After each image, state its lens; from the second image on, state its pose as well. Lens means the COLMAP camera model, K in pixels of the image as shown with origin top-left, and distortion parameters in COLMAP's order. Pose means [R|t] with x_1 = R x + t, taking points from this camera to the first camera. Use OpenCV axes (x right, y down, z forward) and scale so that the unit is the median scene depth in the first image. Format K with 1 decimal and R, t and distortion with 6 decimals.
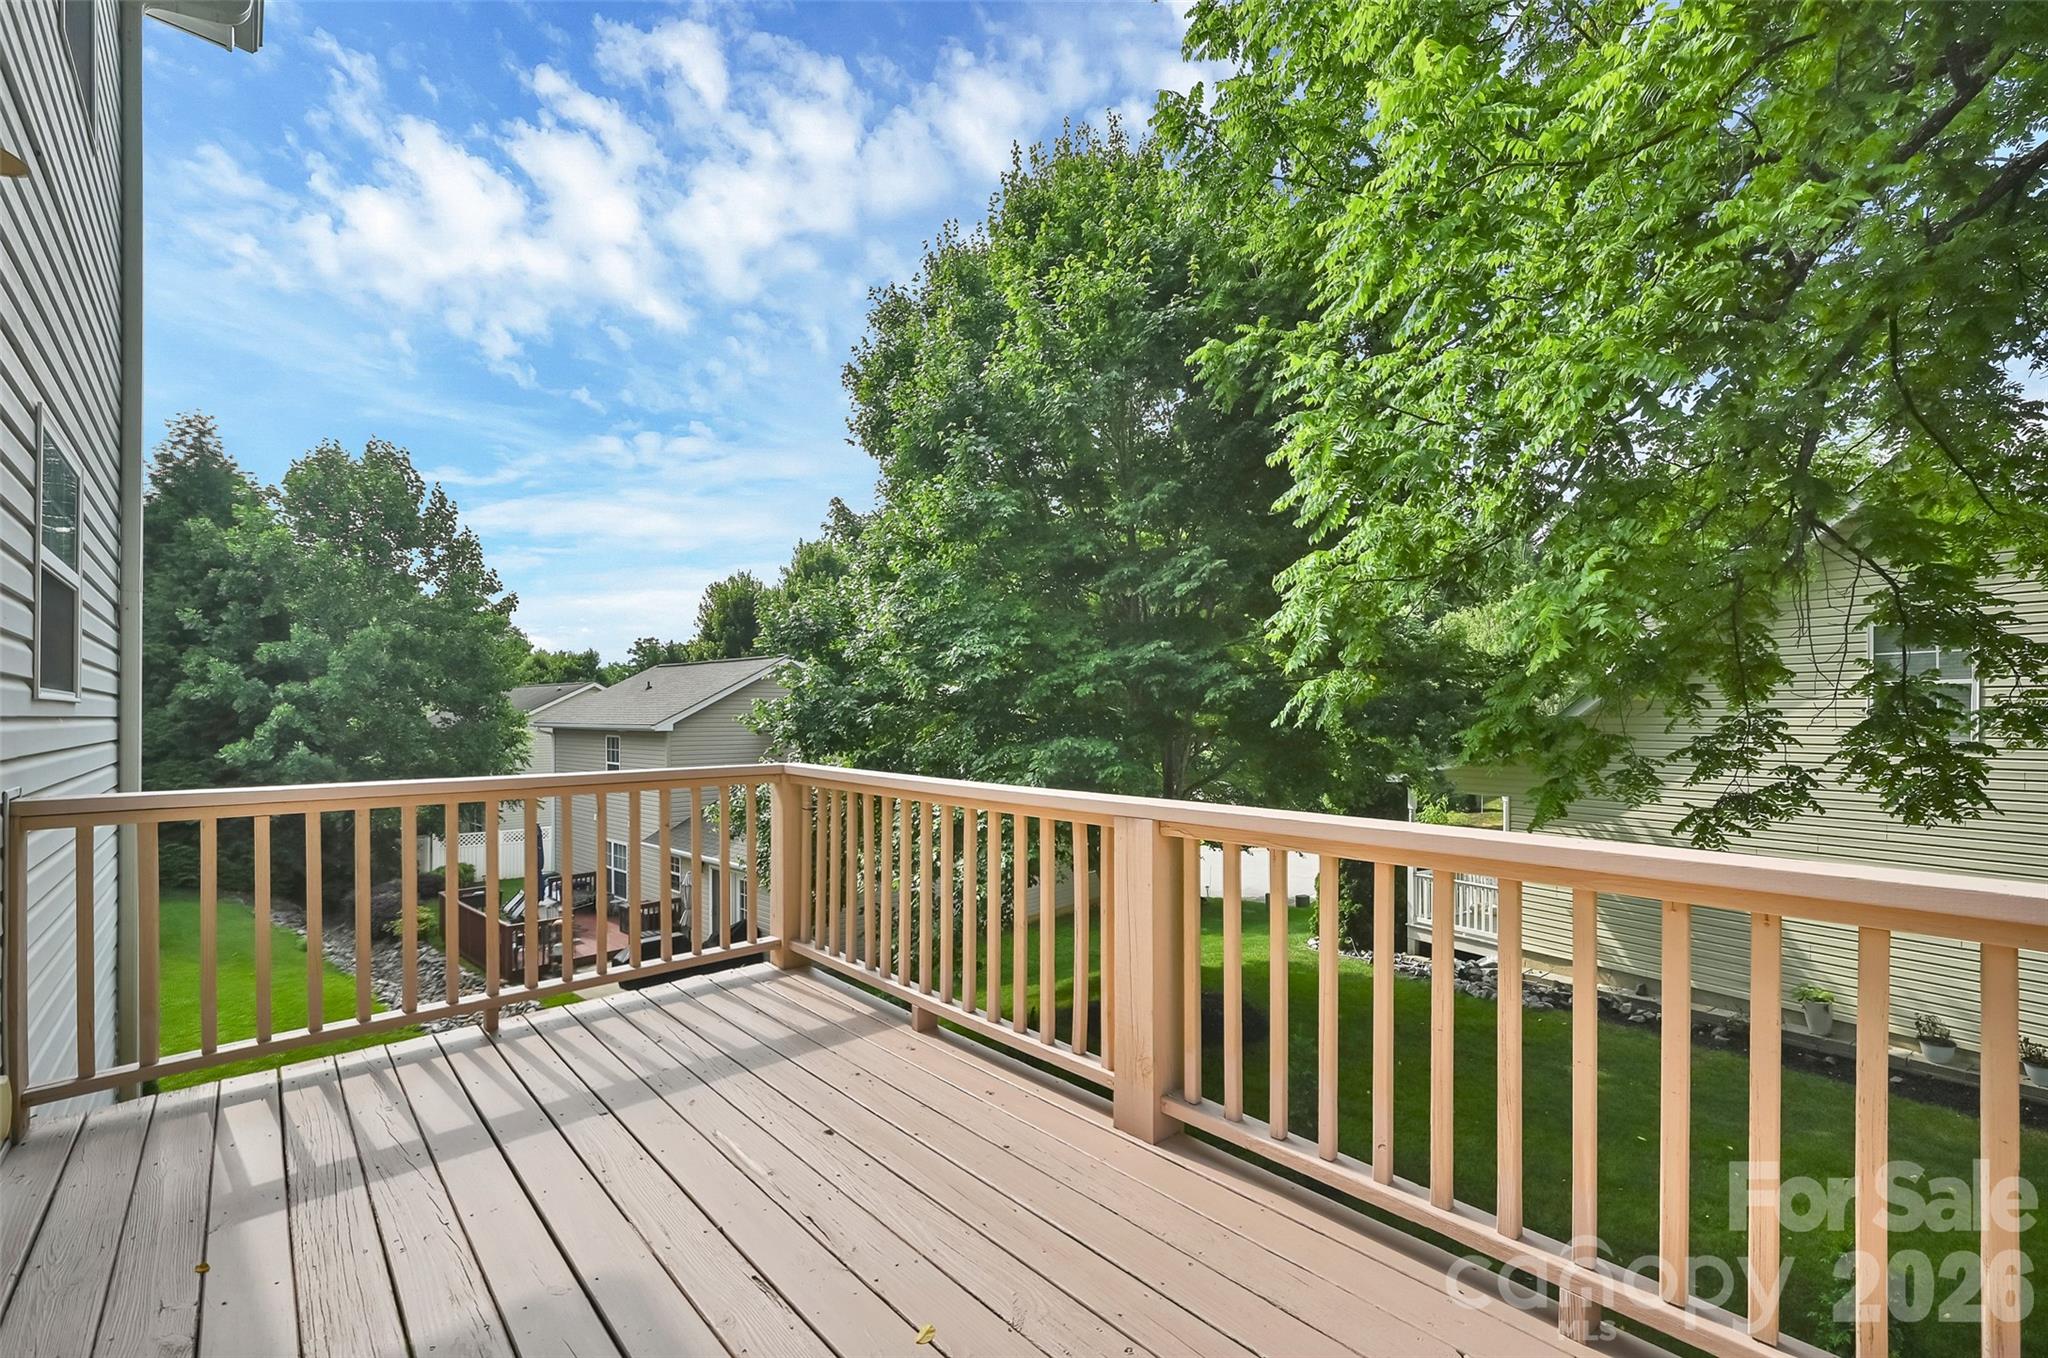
lens RADIAL K [[844.2, 0, 983.3], [0, 844.2, 719.2], [0, 0, 1]] dist [-0.001826, -0.000769]
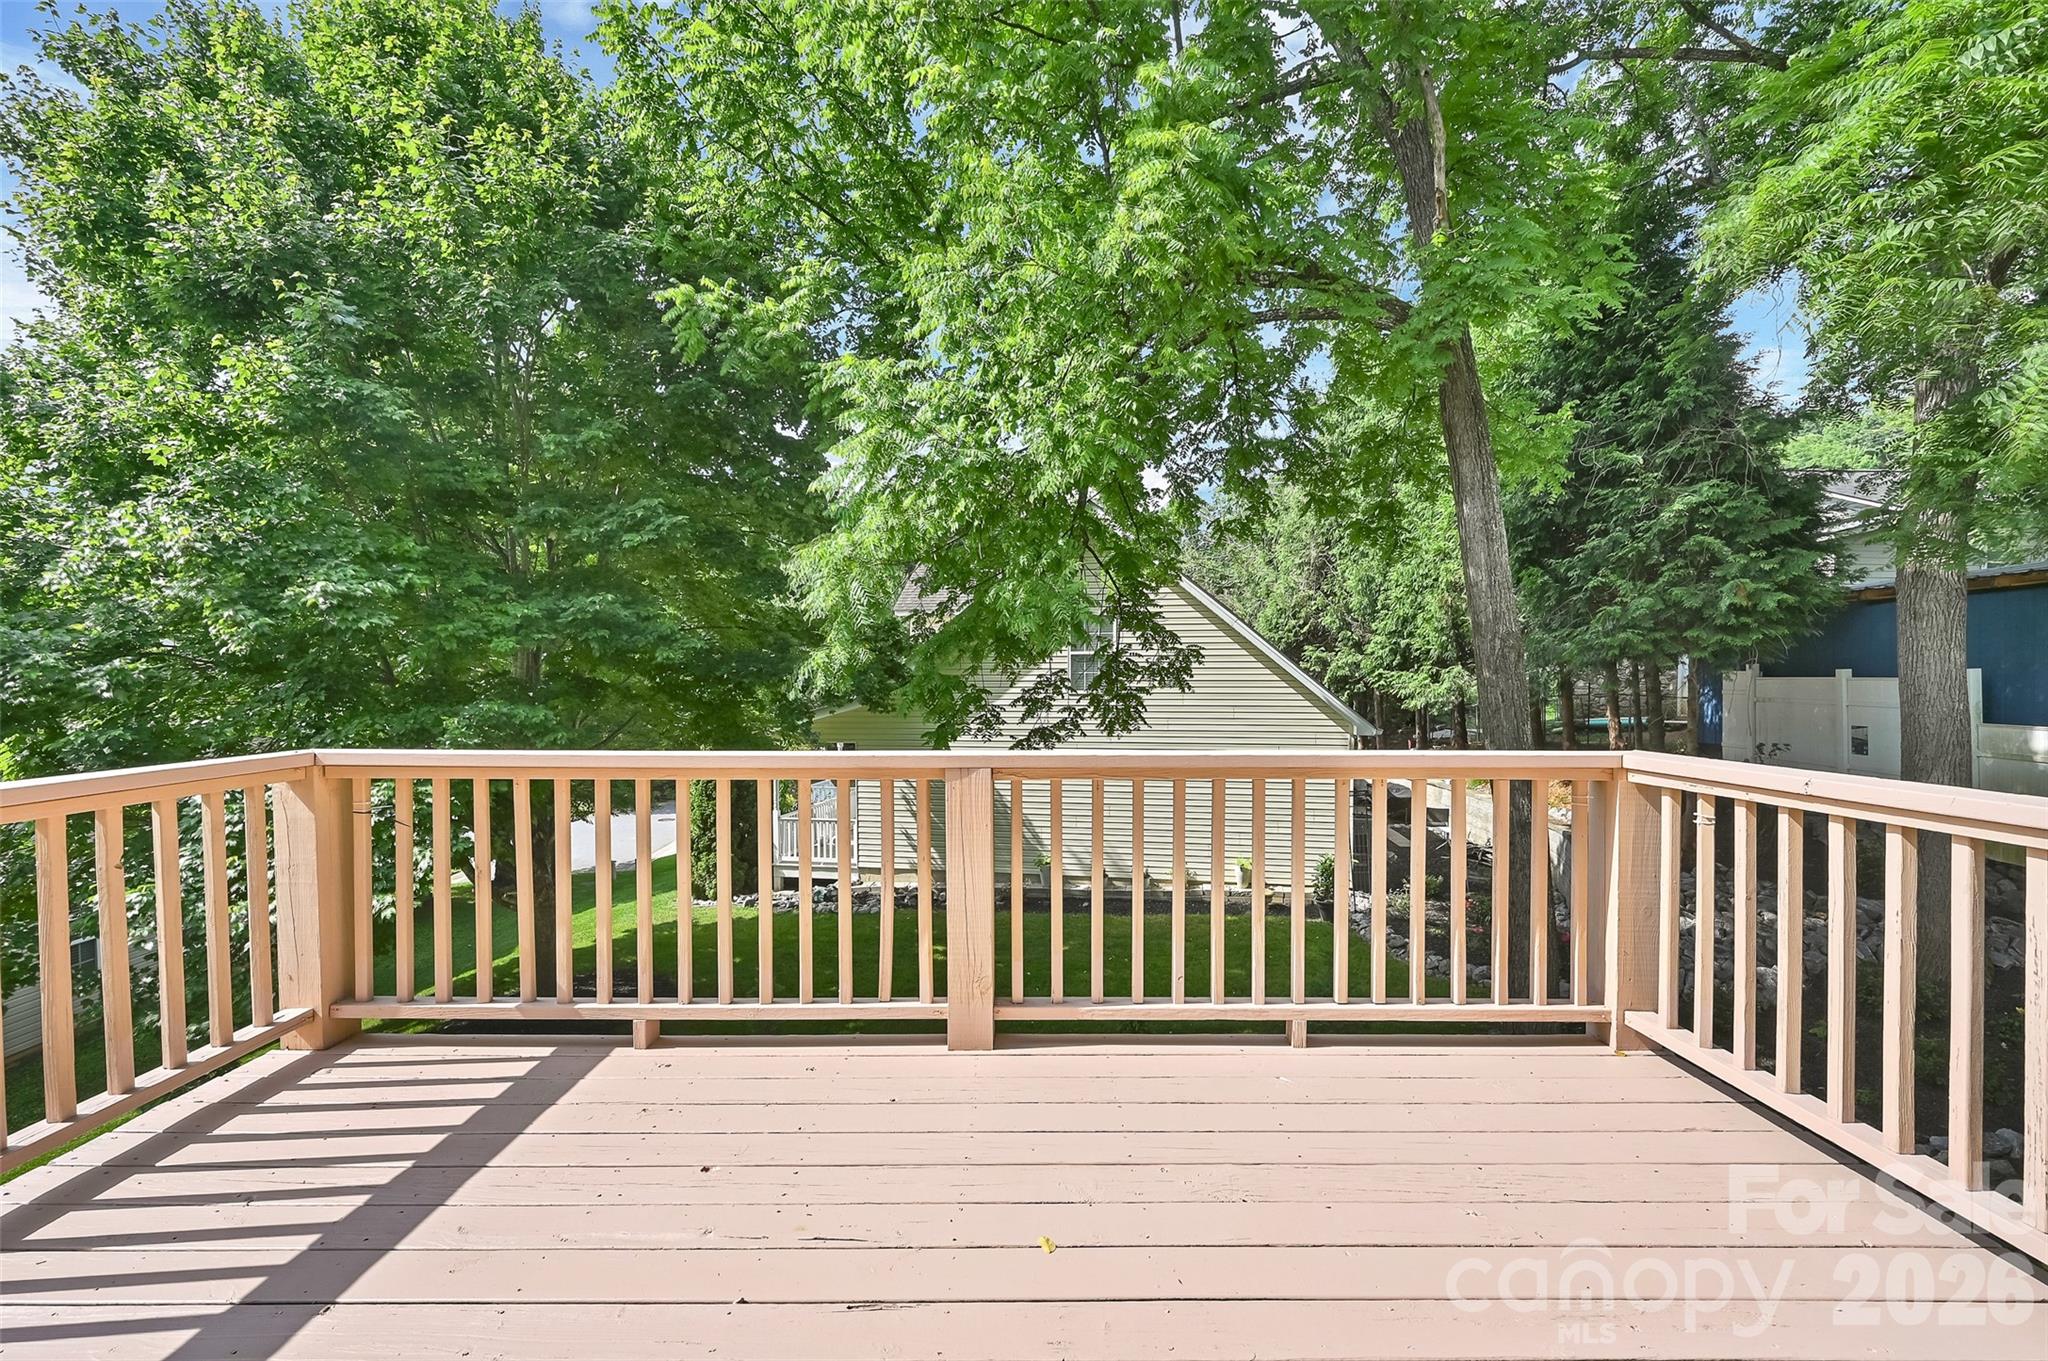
lens RADIAL K [[844.2, 0, 1016.9], [0, 844.2, 689.0], [0, 0, 1]] dist [-0.001826, -0.000769]
pose [[0.667387, -0.018156, 0.744489, -0.165672], [0.007707, 0.999818, 0.017474, -0.001975], [-0.744671, -0.005924, 0.667406, 0.056255]]
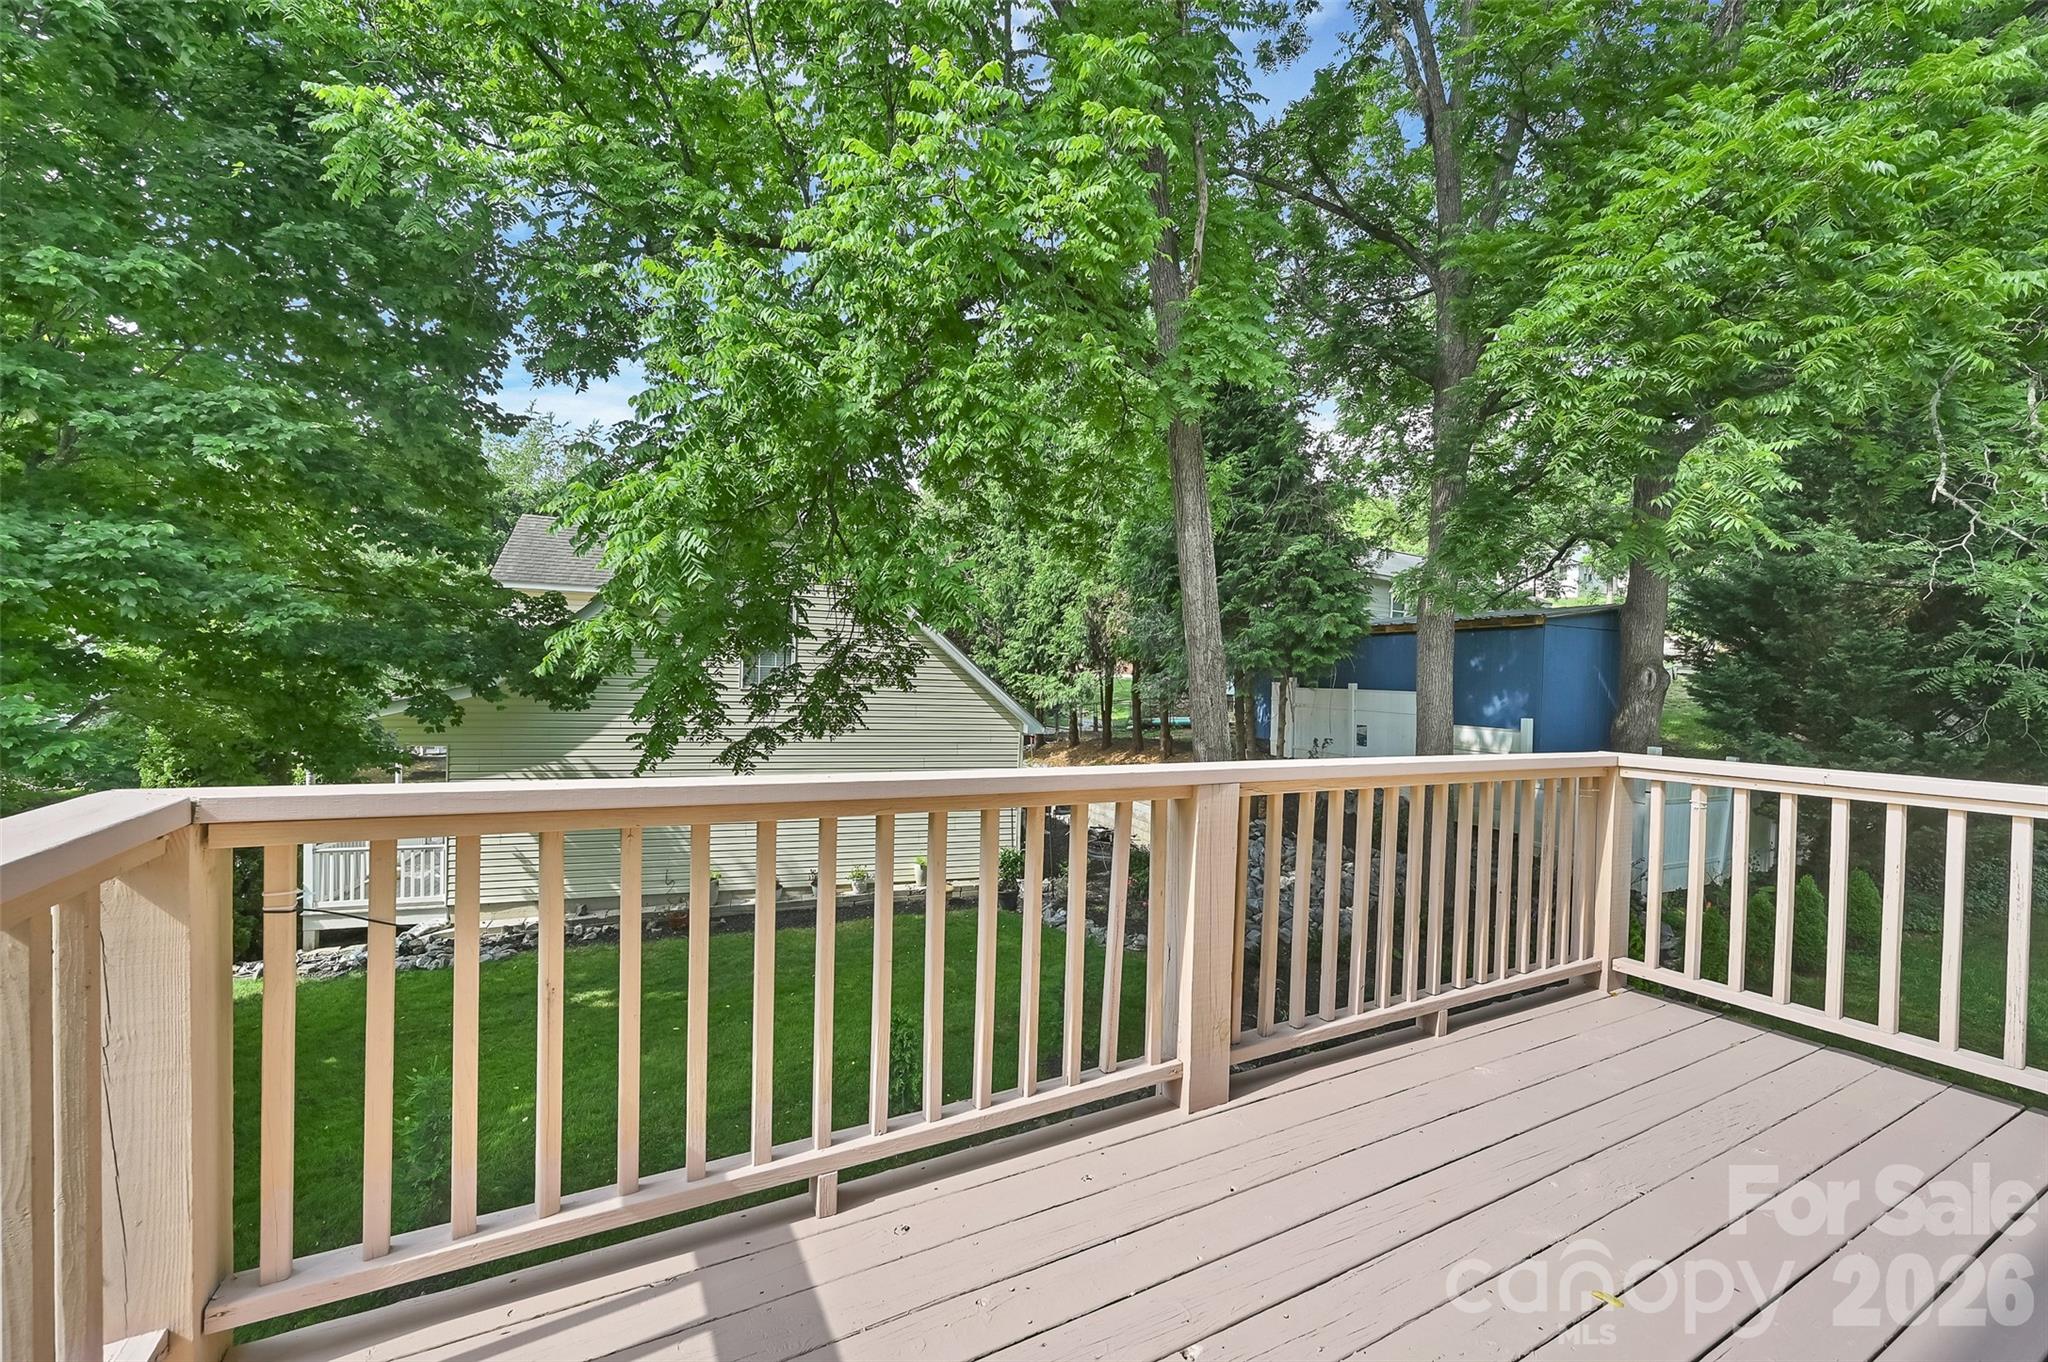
lens RADIAL K [[844.2, 0, 1025.4], [0, 844.2, 693.1], [0, 0, 1]] dist [-0.001826, -0.000769]
pose [[0.210560, -0.016210, 0.977447, -0.222891], [-0.024019, 0.999475, 0.021749, -0.001336], [-0.977286, -0.028057, 0.210060, 0.276165]]
